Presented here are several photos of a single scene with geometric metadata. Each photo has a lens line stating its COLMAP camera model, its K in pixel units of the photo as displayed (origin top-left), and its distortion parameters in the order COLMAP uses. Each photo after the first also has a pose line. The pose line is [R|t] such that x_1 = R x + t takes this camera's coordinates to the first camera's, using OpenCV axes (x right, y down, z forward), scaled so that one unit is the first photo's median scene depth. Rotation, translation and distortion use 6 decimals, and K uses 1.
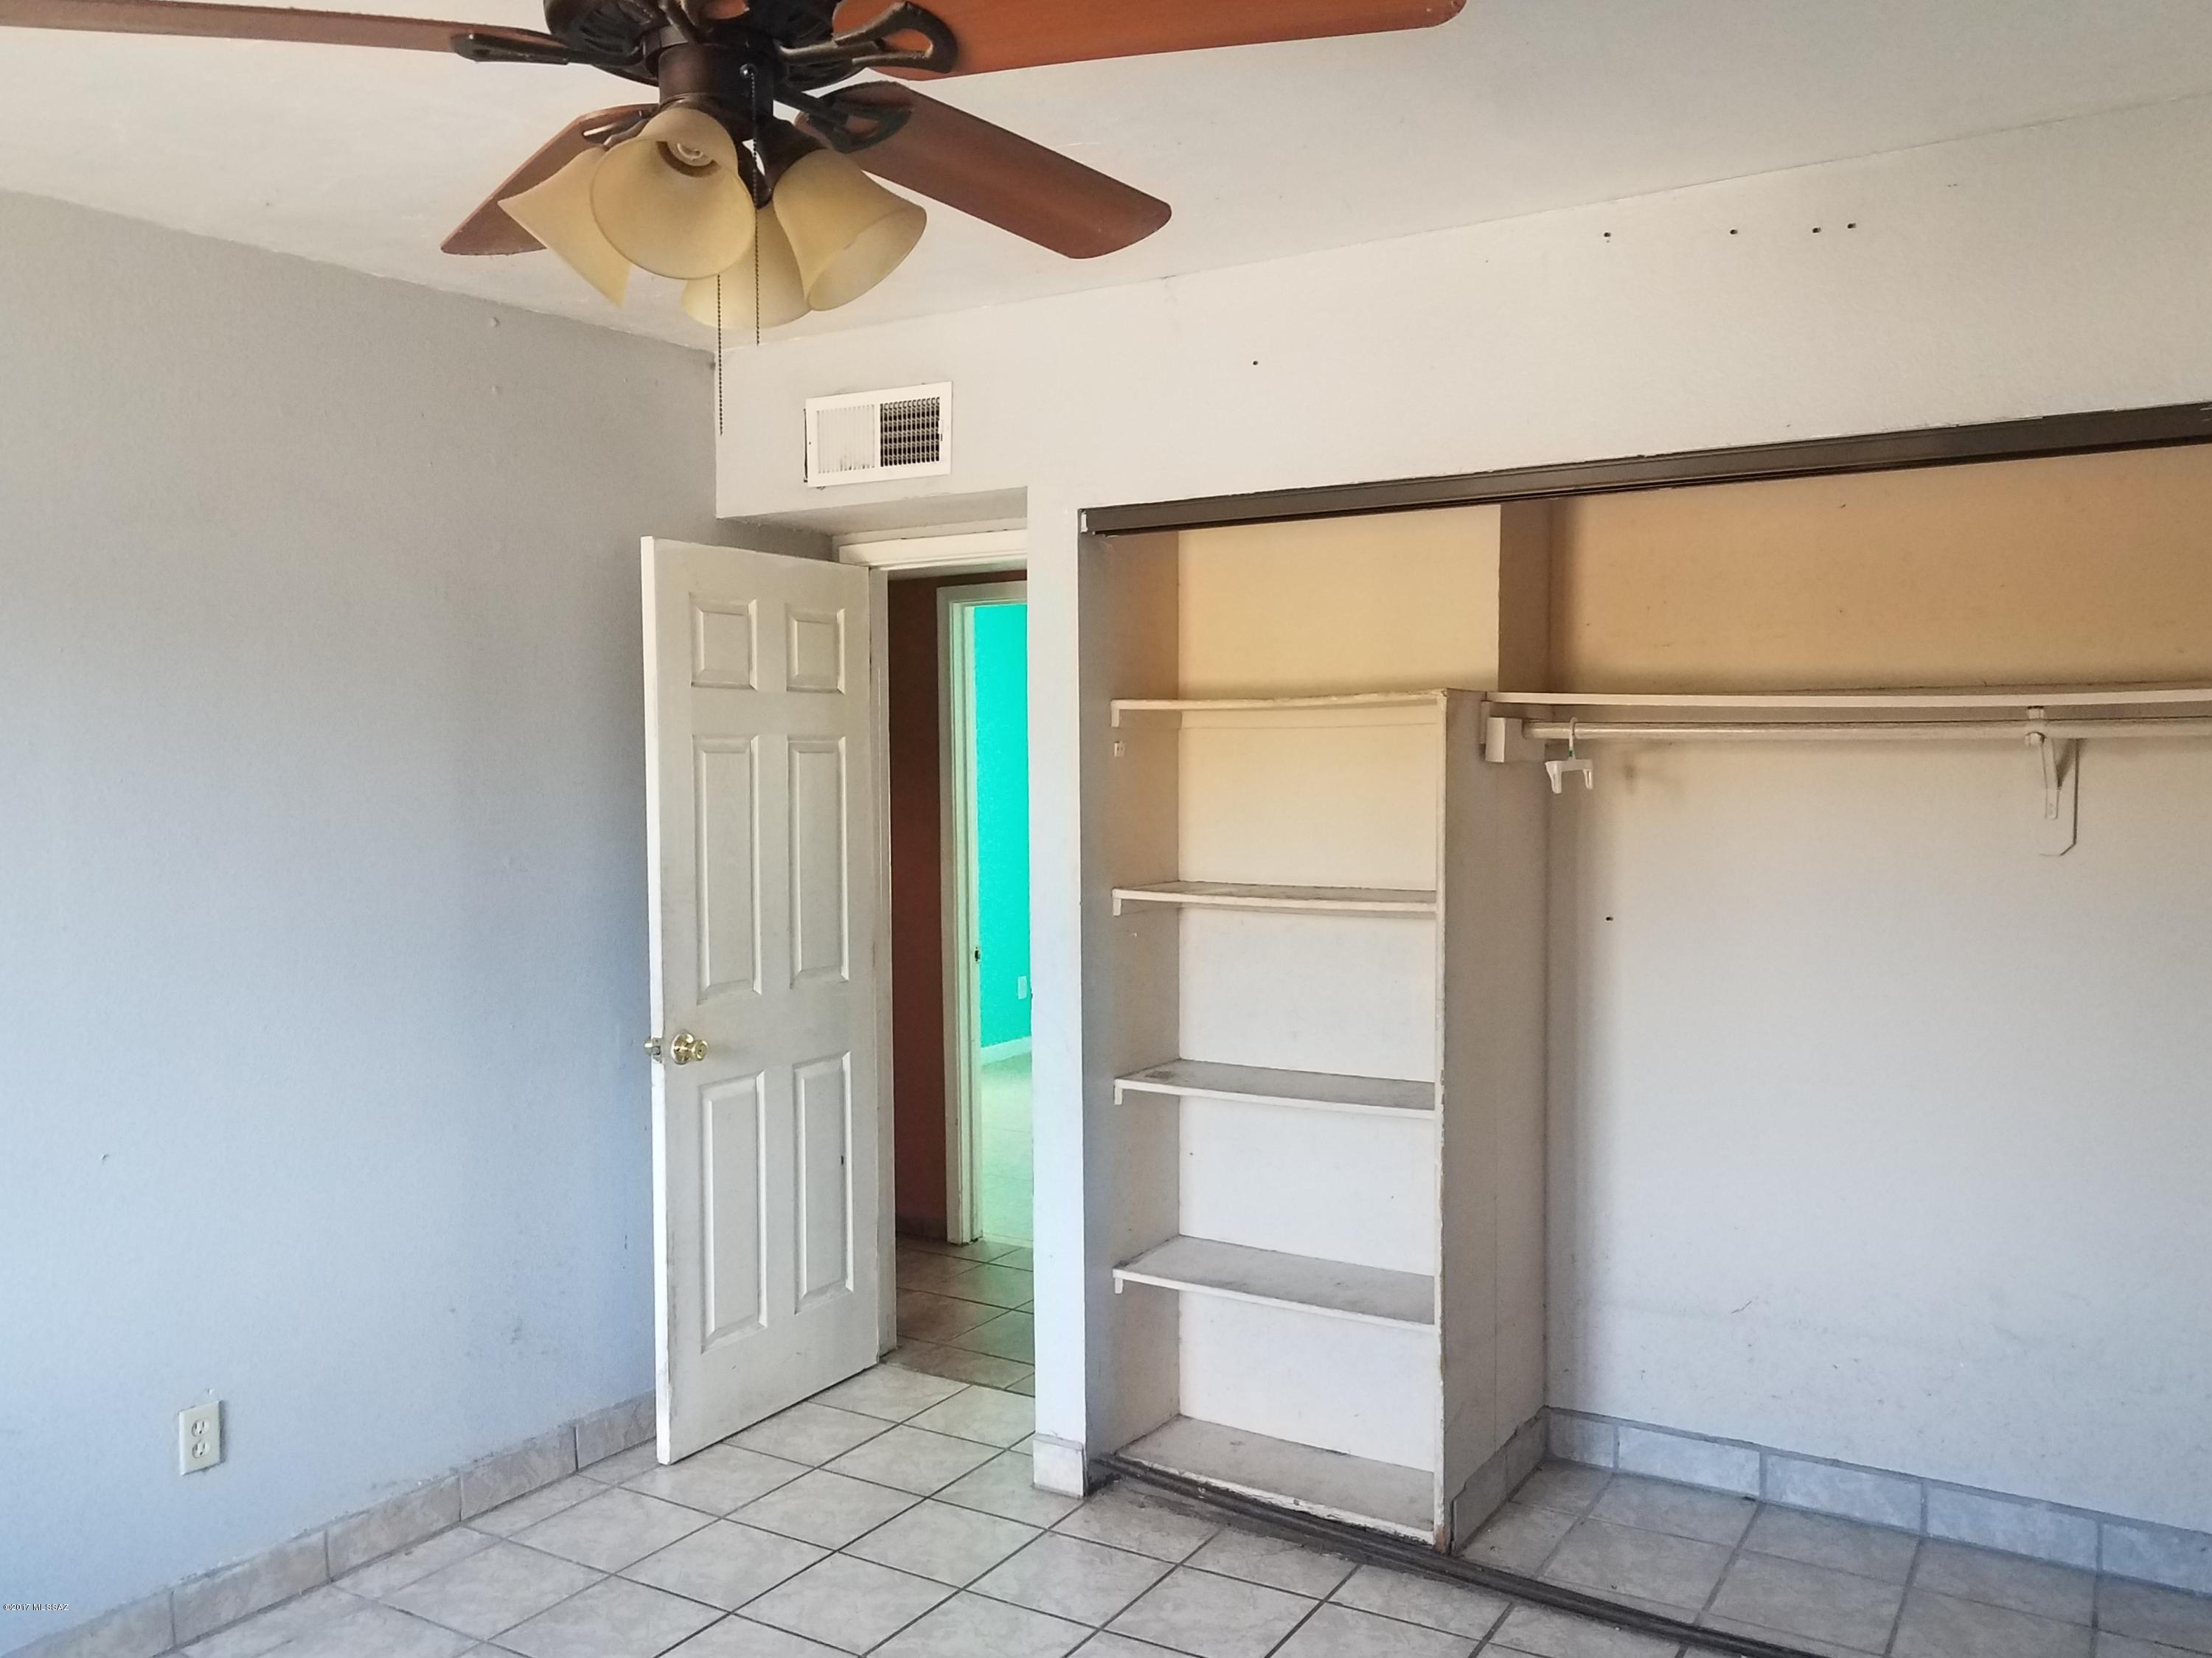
lens RADIAL K [[1751.9, 0, 1000.6], [0, 1751.9, 764.2], [0, 0, 1]] dist [-0.023643, -0.005201]
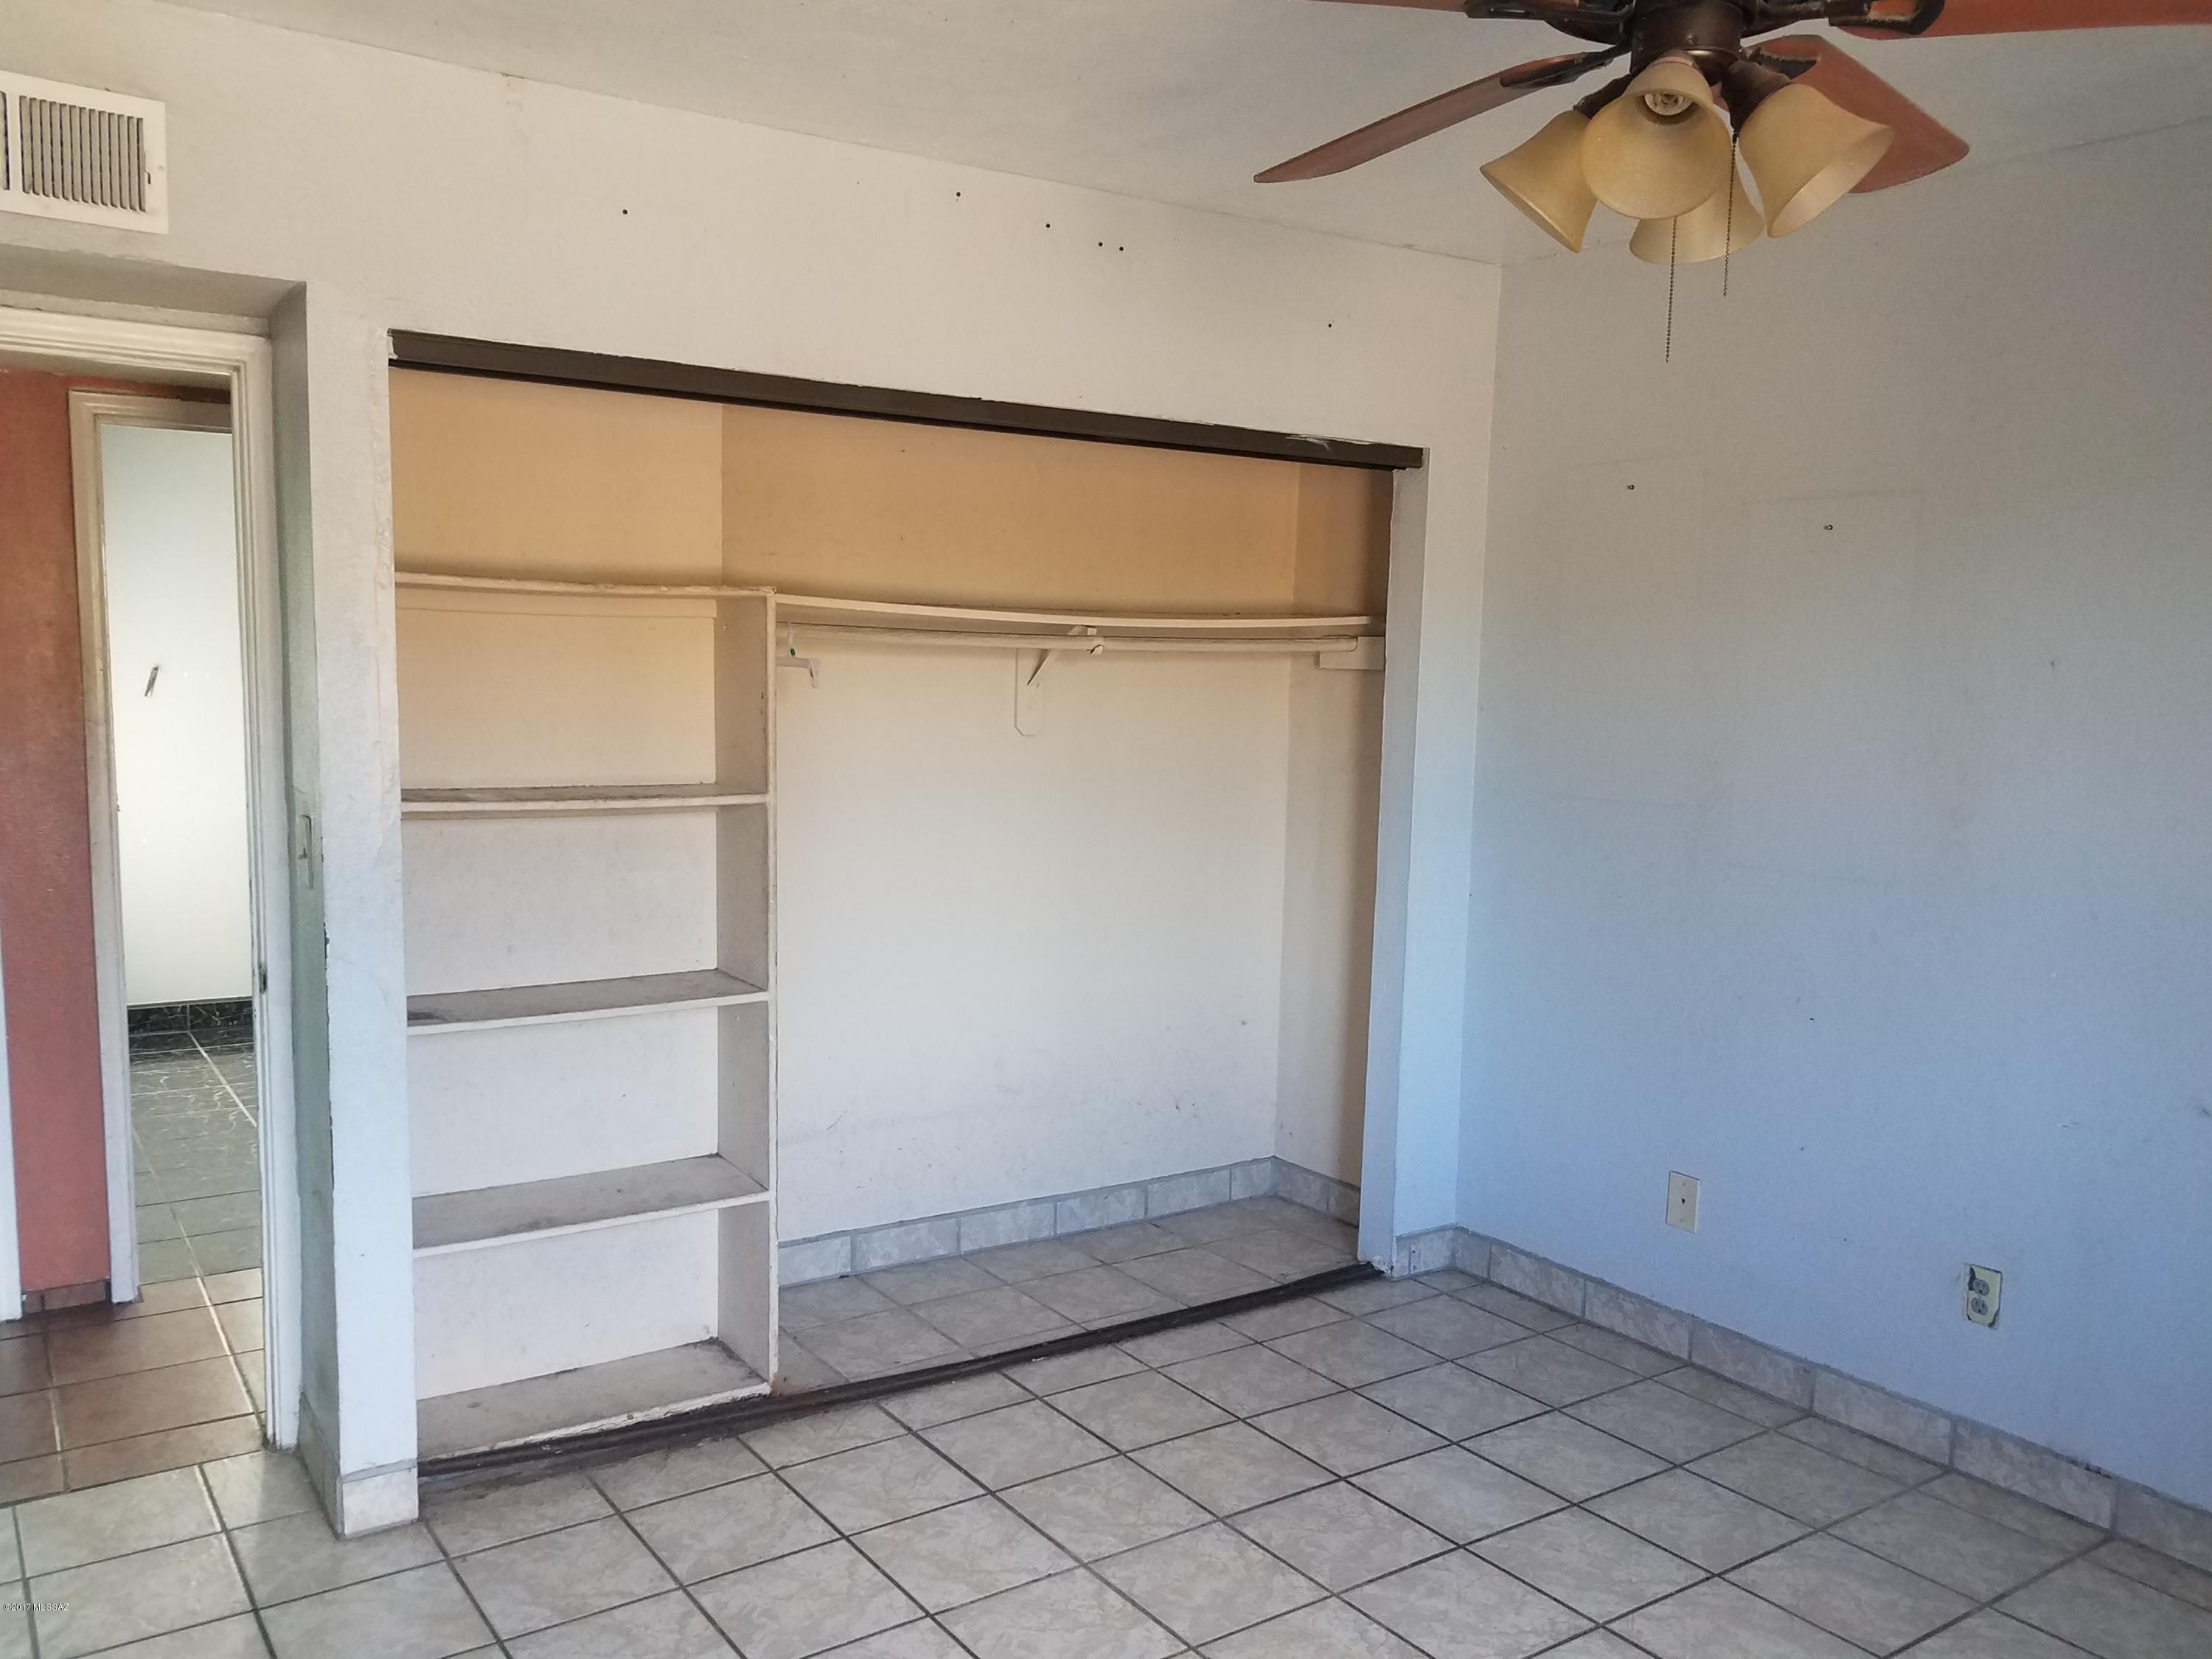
lens RADIAL K [[1752.1, 0, 1098.9], [0, 1752.1, 832.2], [0, 0, 1]] dist [-0.023643, -0.005201]
pose [[0.372619, -0.075515, 0.924907, -0.626526], [-0.021921, 0.995689, 0.090125, 0.003946], [-0.927725, -0.053857, 0.369358, 0.423855]]
